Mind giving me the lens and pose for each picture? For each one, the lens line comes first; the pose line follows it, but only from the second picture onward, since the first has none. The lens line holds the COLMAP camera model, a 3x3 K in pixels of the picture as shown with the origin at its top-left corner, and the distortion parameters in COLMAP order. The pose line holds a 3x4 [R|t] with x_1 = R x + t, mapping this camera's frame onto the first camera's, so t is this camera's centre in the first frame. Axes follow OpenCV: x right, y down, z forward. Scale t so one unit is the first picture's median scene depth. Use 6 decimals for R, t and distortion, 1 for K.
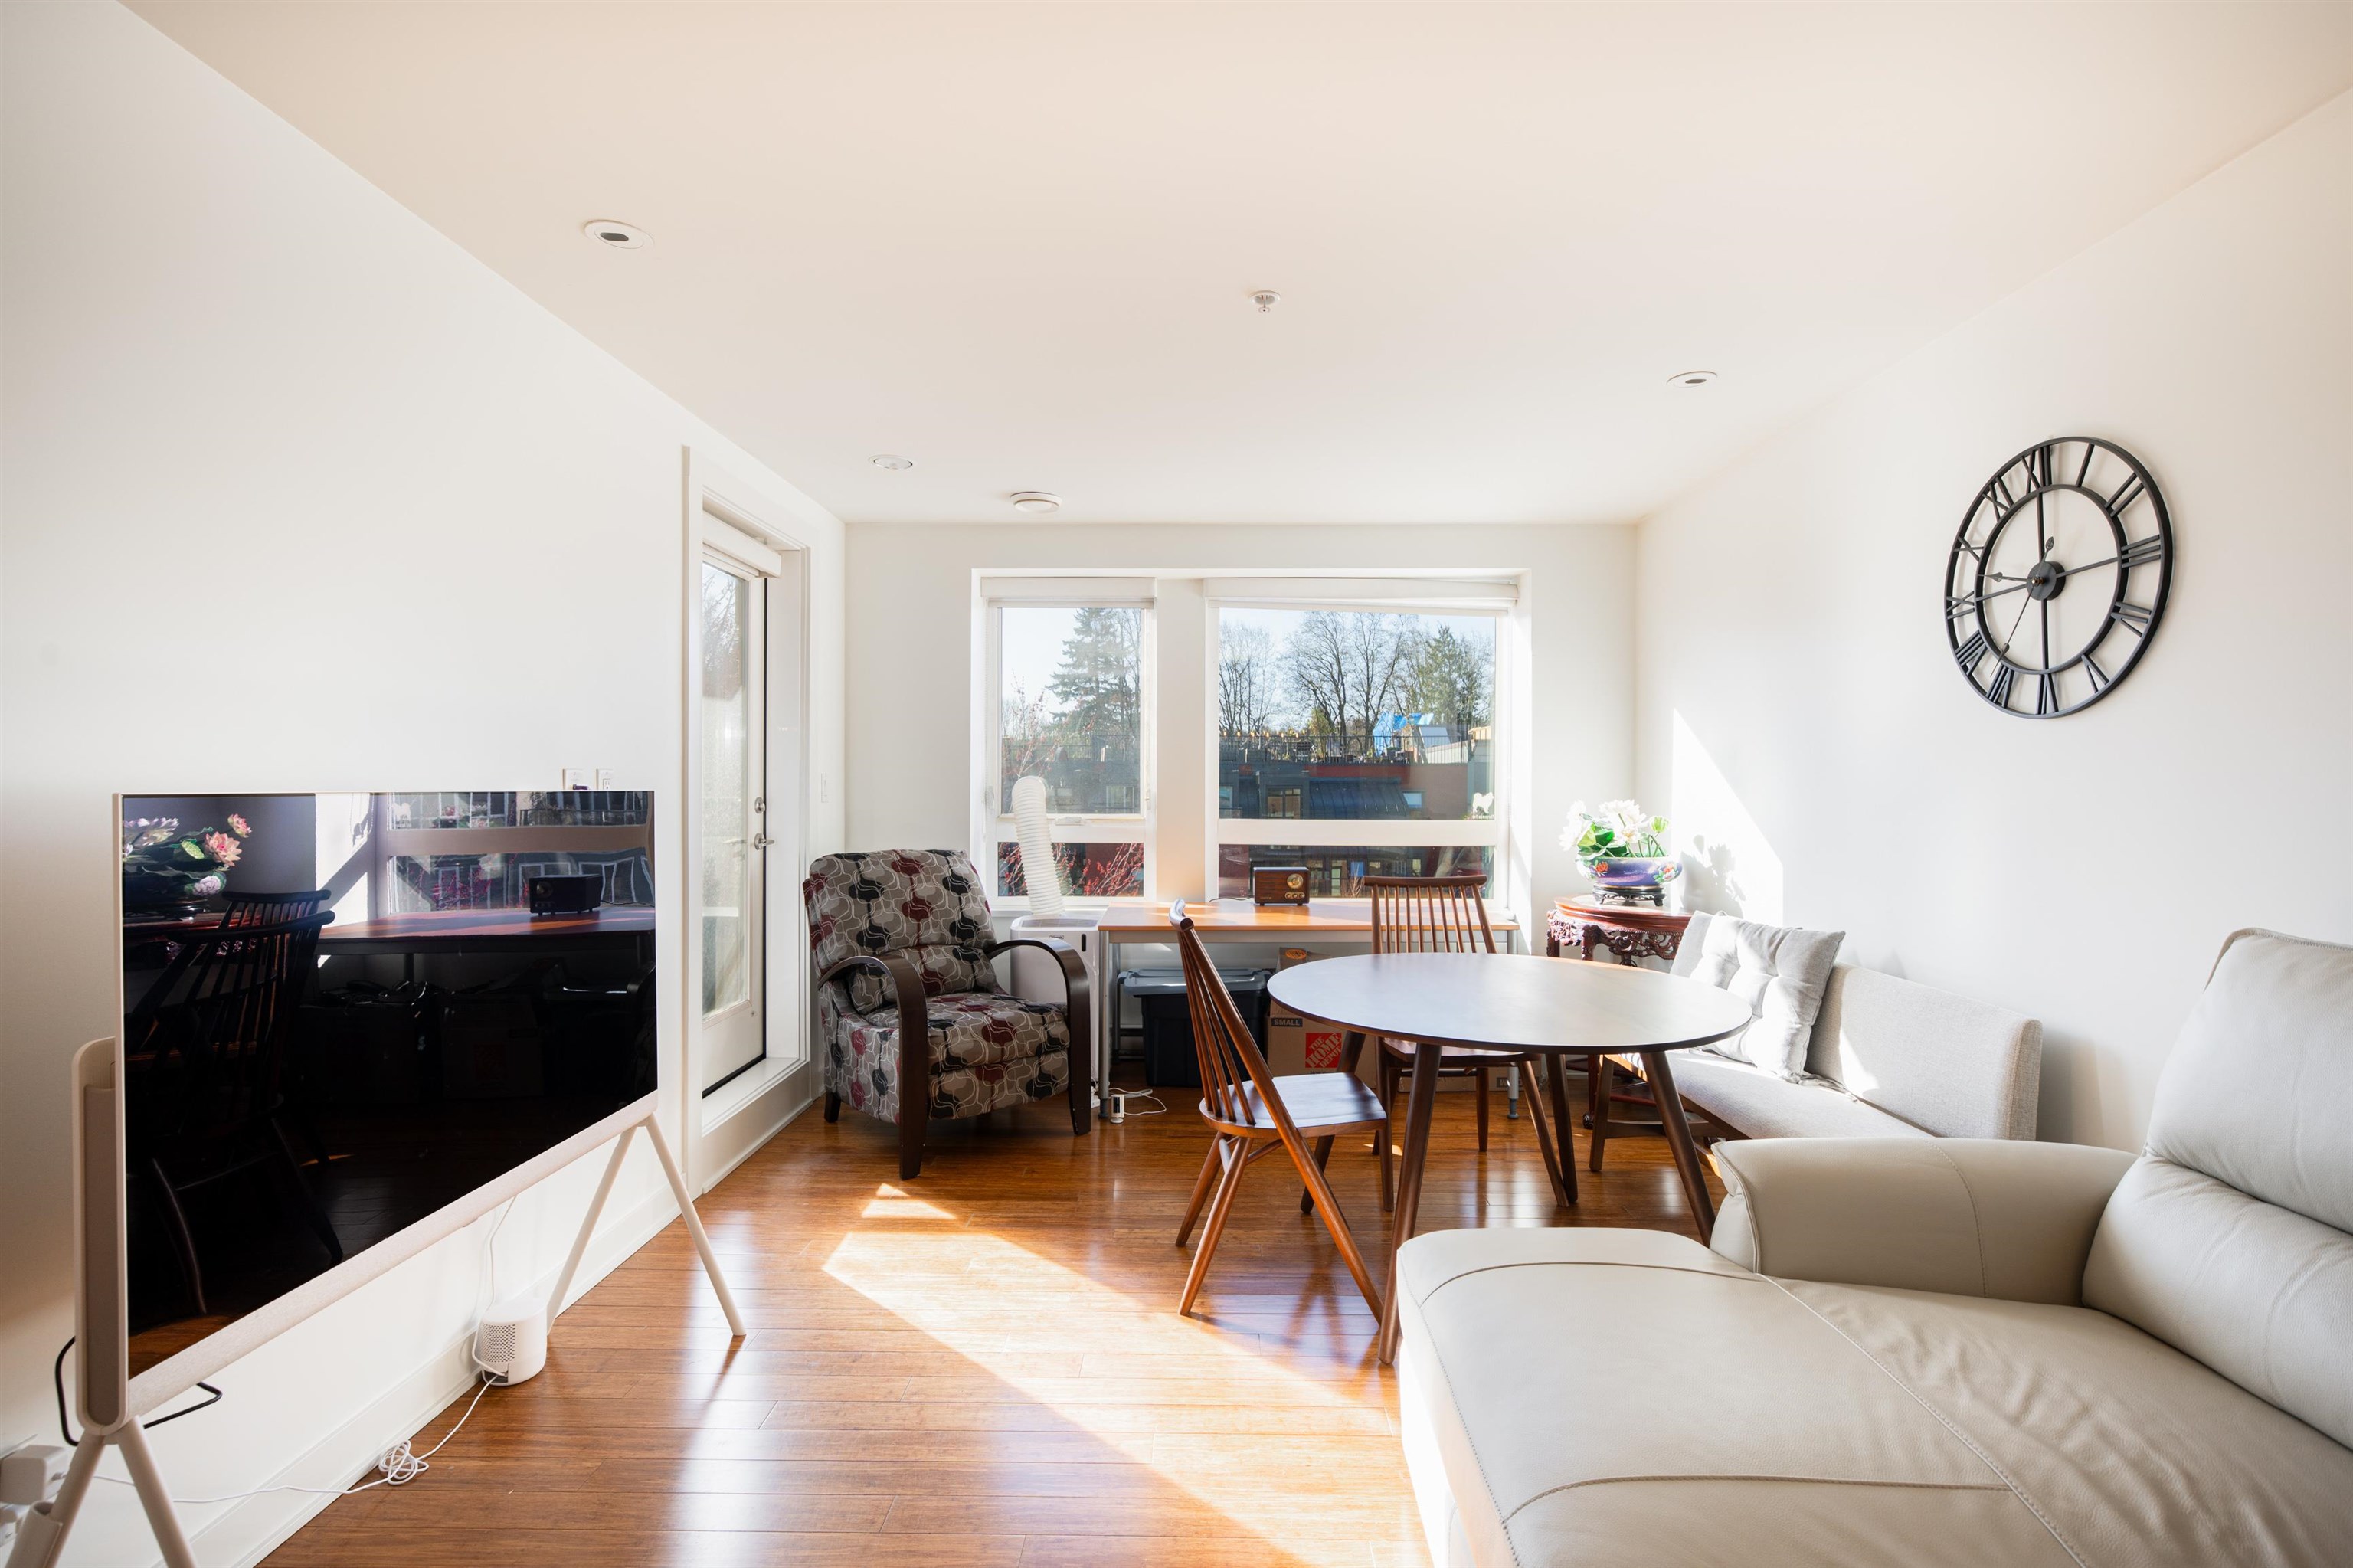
lens RADIAL K [[1072.2, 0, 1164.2], [0, 1072.2, 776.1], [0, 0, 1]] dist [-0.001762, 0.000025]
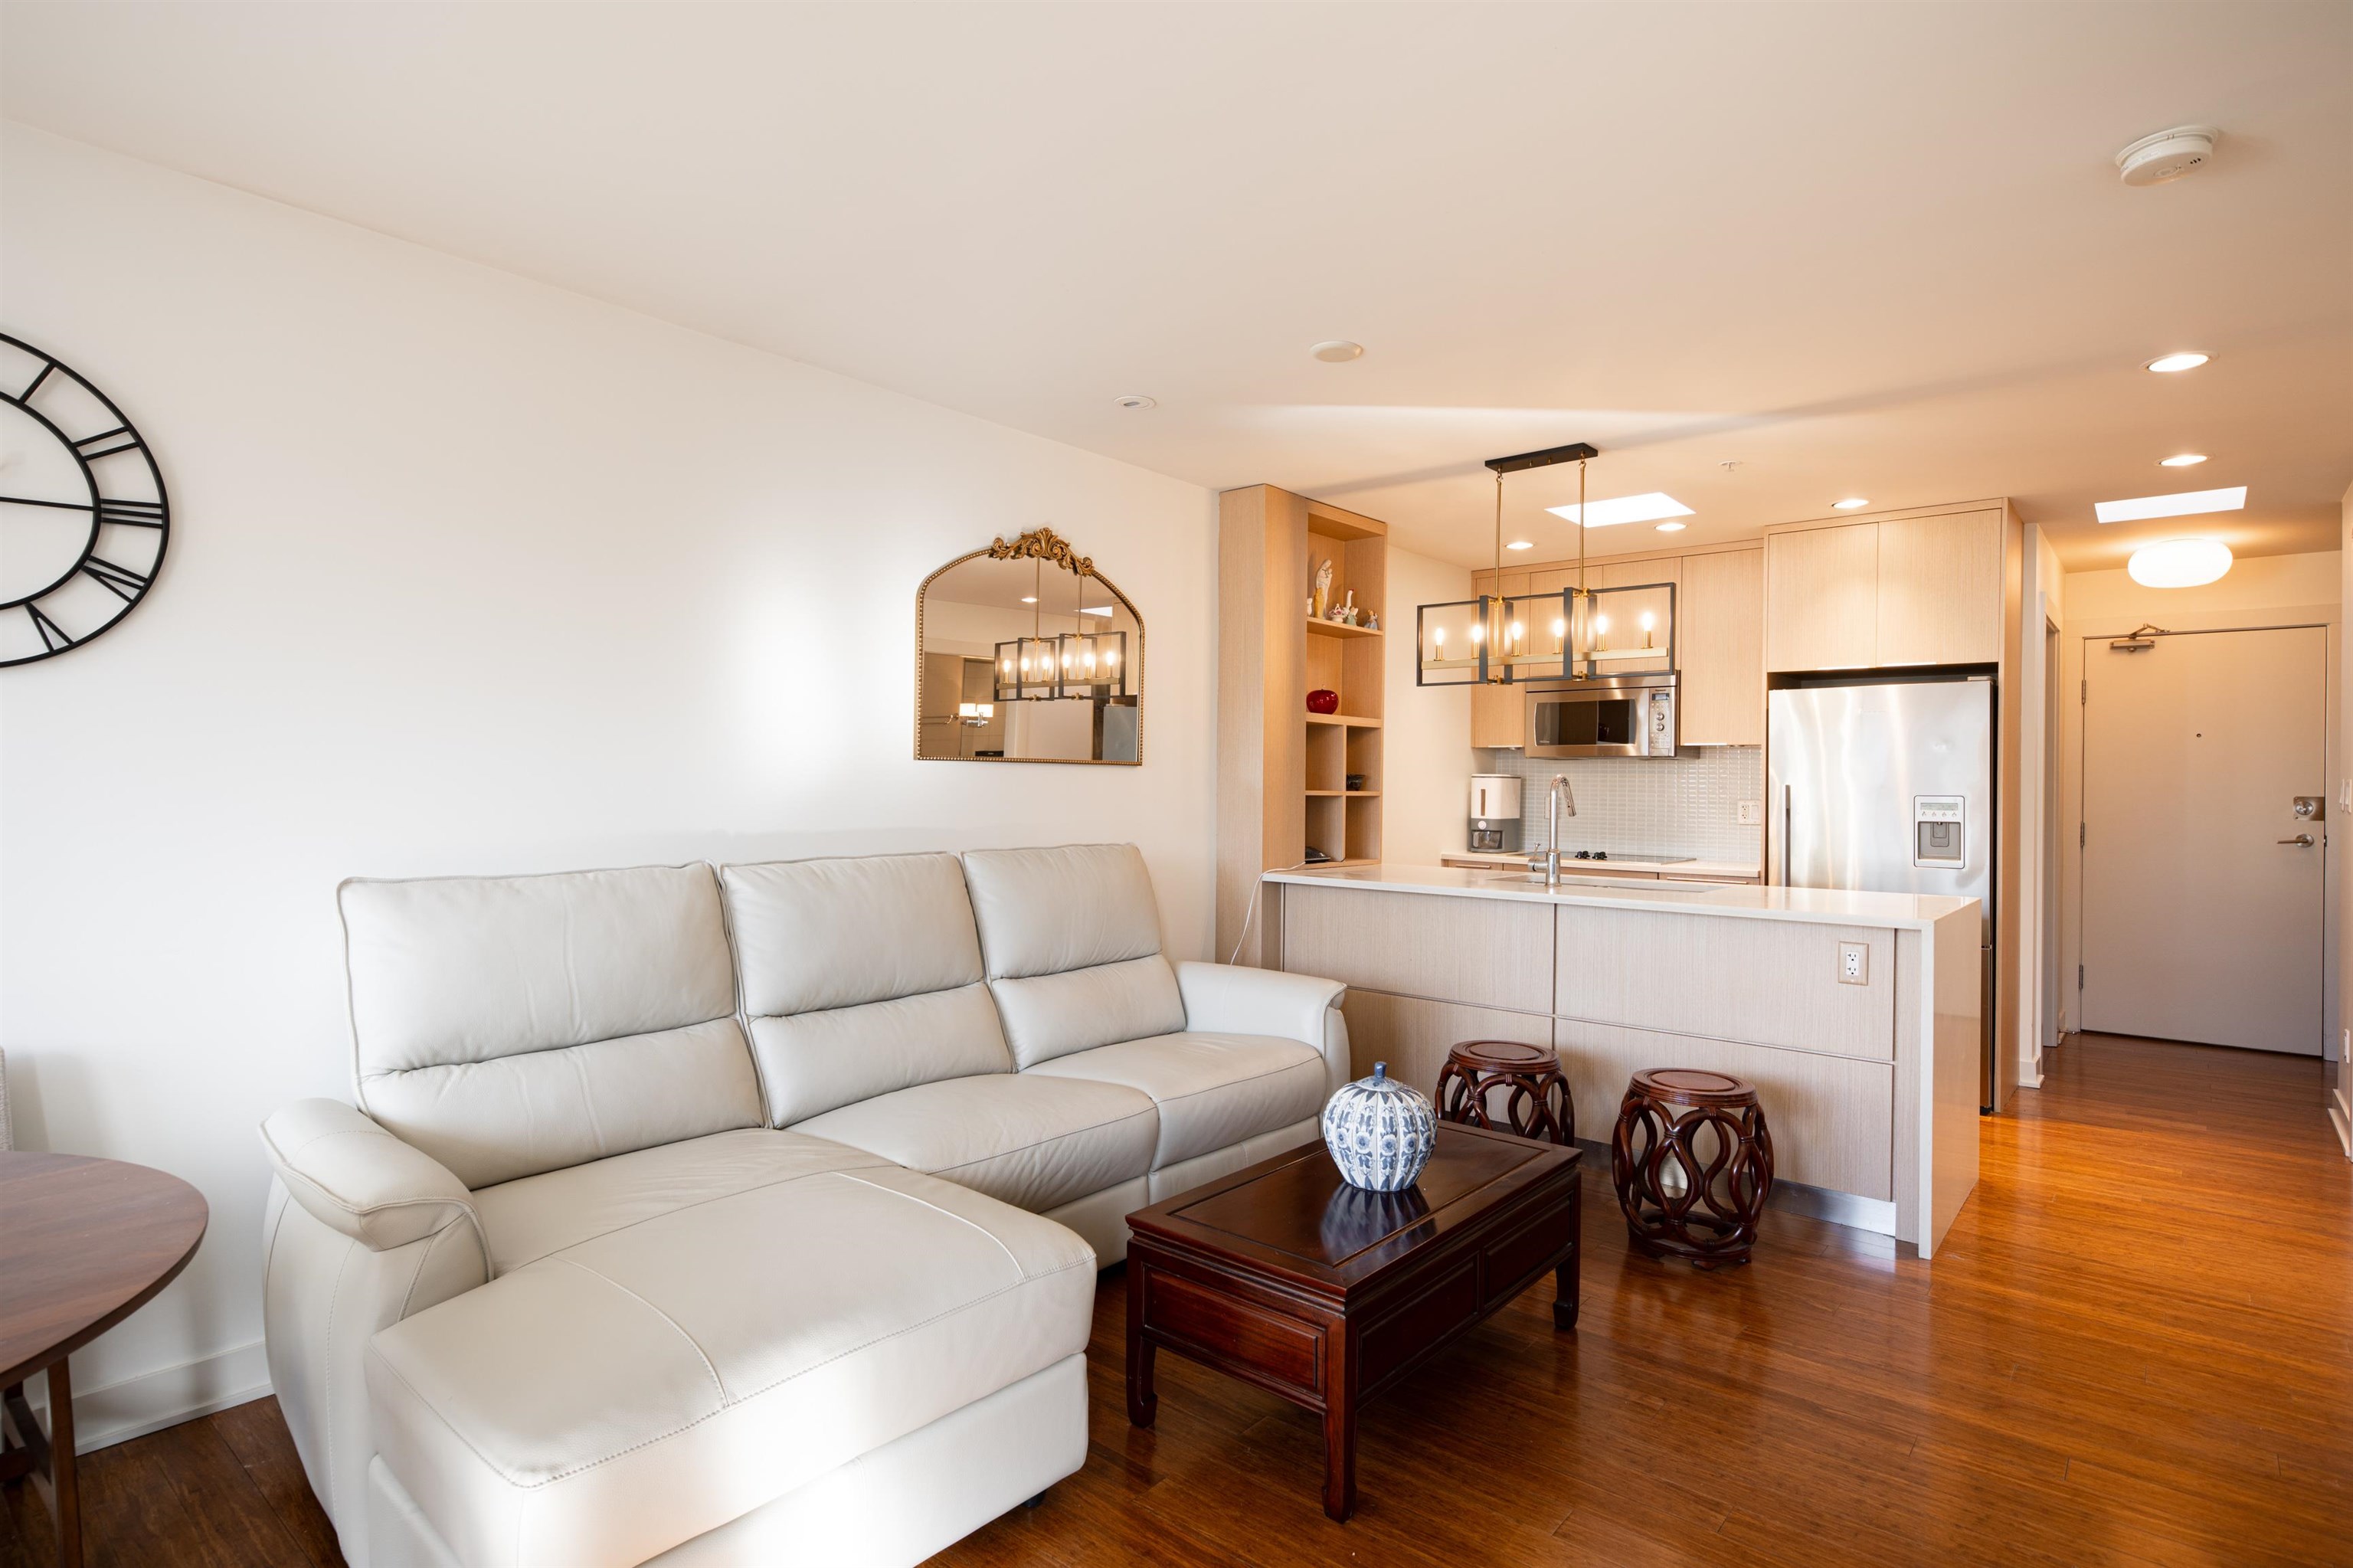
lens RADIAL K [[1202.0, 0, 1184.4], [0, 1202.0, 784.3], [0, 0, 1]] dist [0.001908, 0.000284]
pose [[-0.789868, -0.010634, 0.613184, -0.399761], [-0.014511, 0.999894, -0.001352, 0.016777], [-0.613105, -0.009966, -0.789939, 1.041649]]
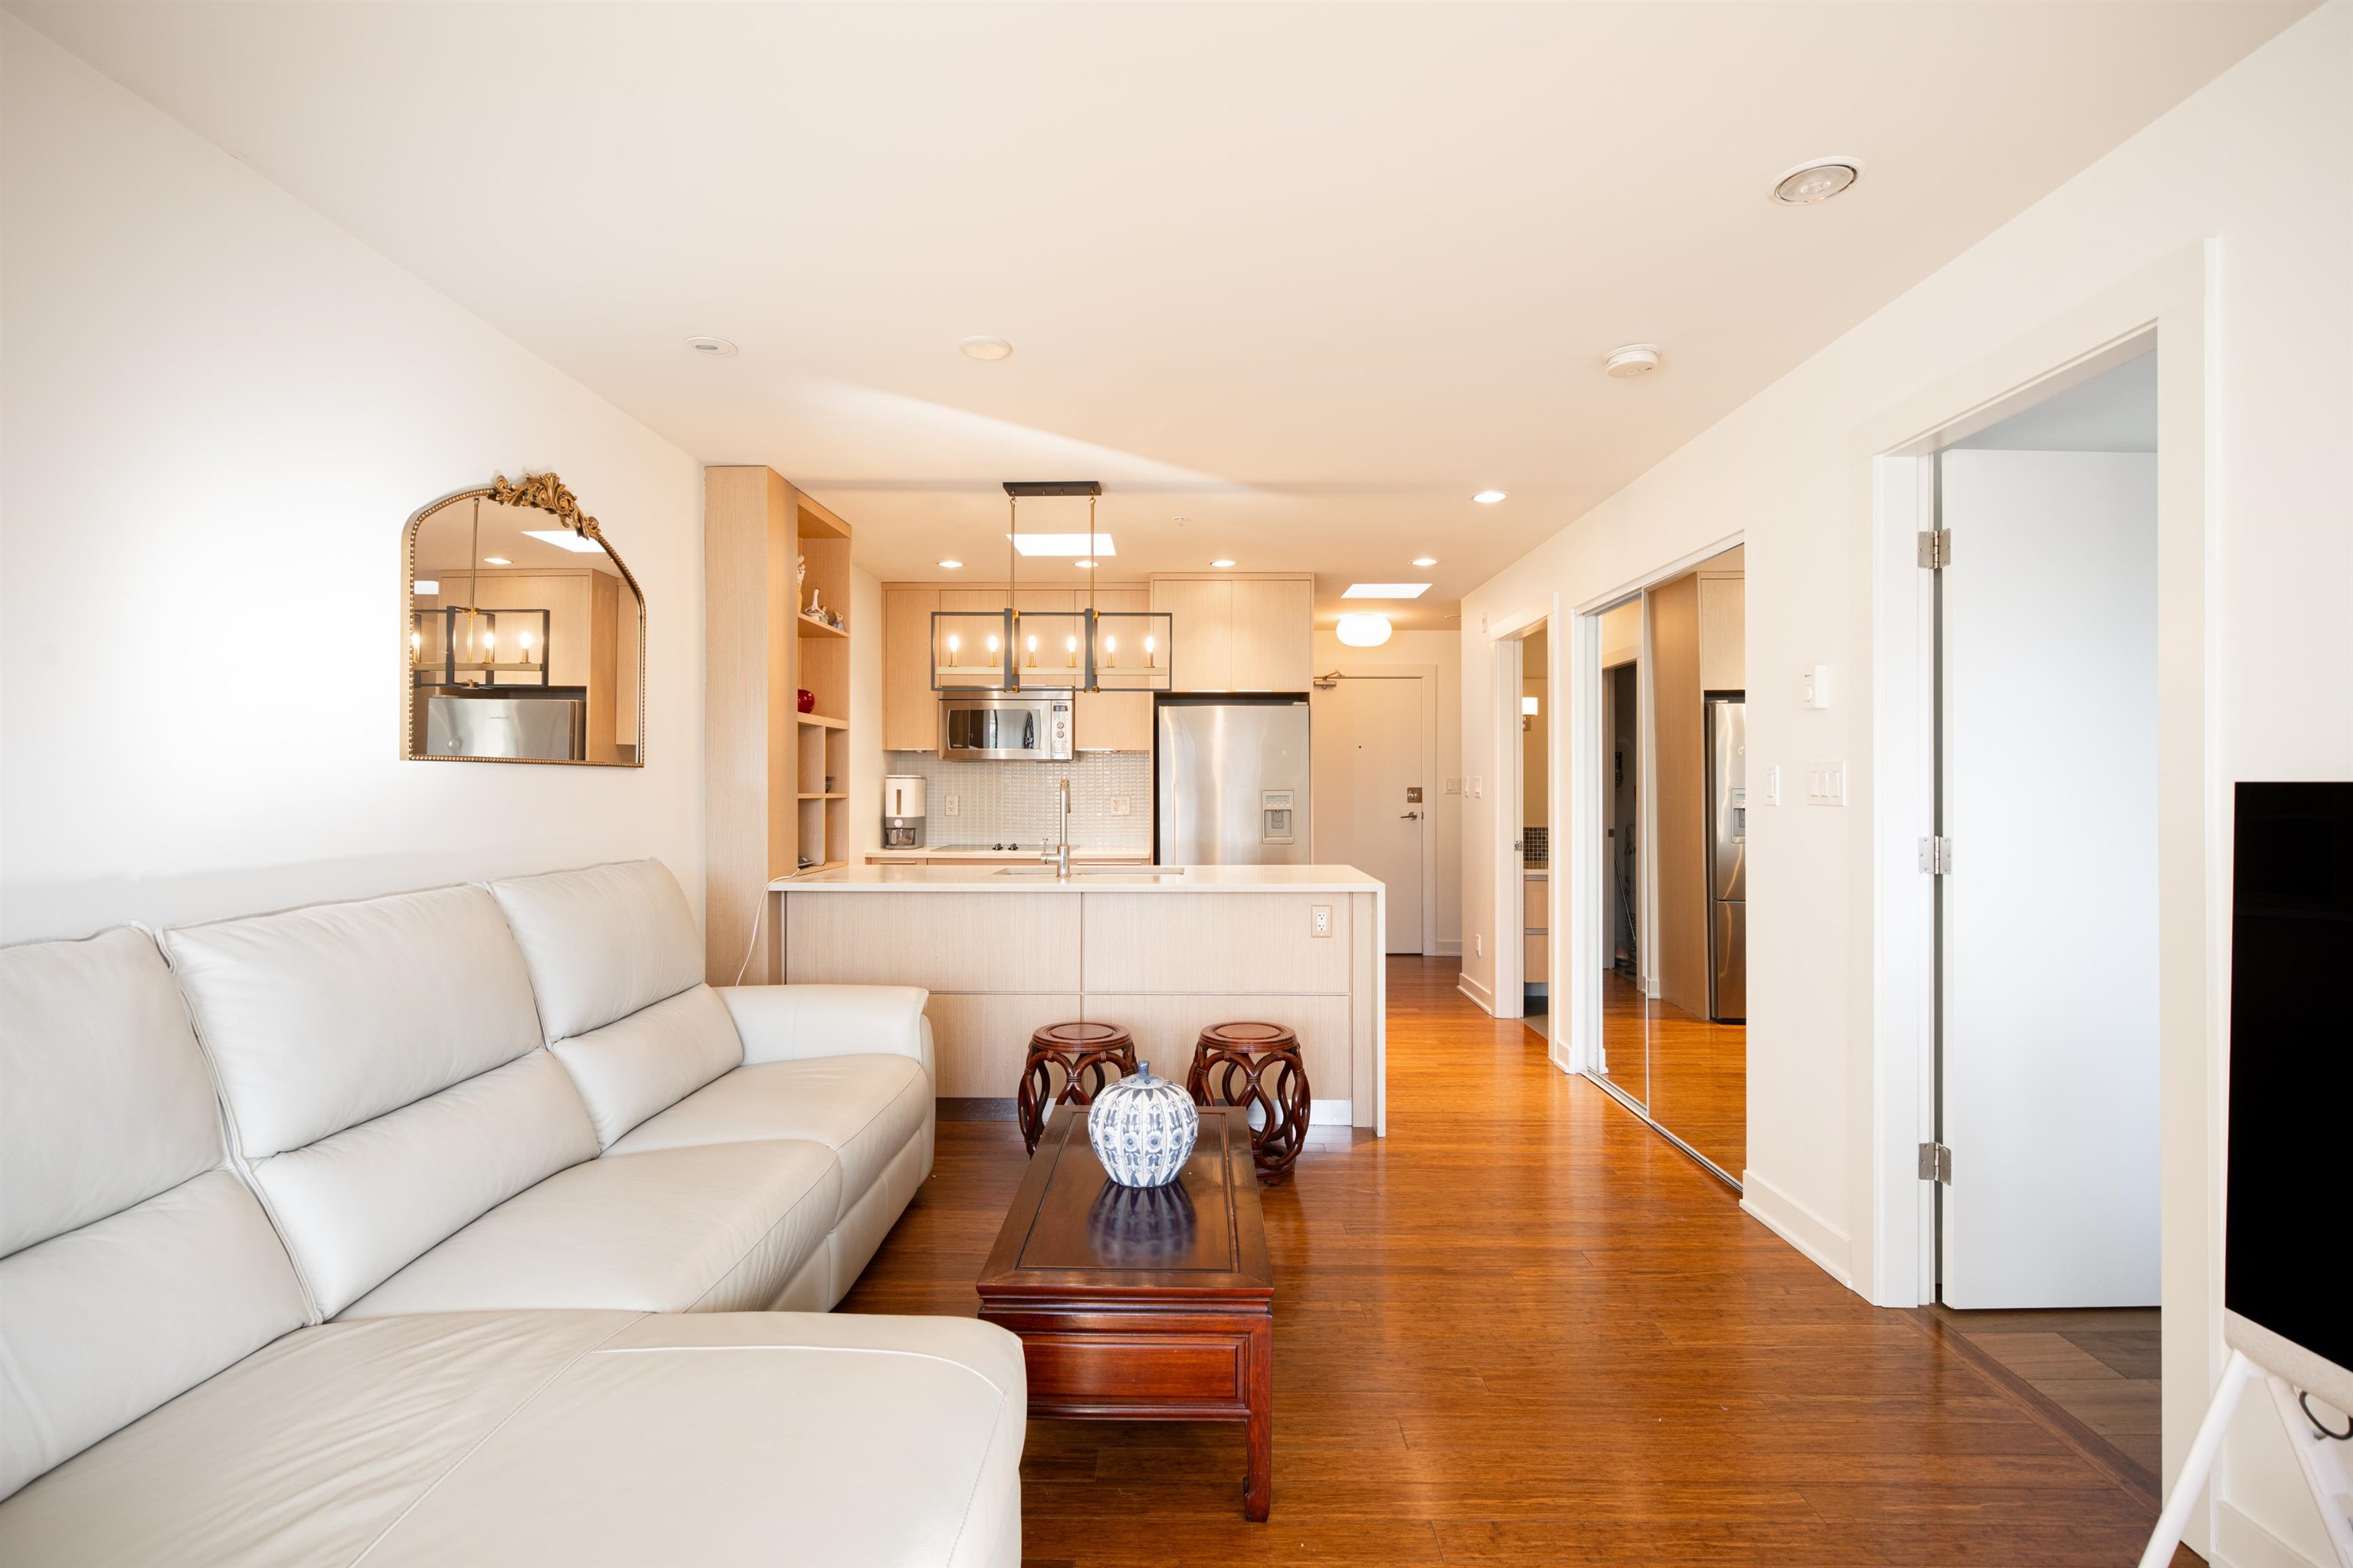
lens RADIAL K [[1069.7, 0, 1184.2], [0, 1069.7, 782.7], [0, 0, 1]] dist [-0.000706, 0.000139]
pose [[-0.999619, -0.002144, -0.027509, 0.074538], [-0.001949, 0.999973, -0.007096, 0.015457], [0.027524, -0.007039, -0.999596, 1.059164]]
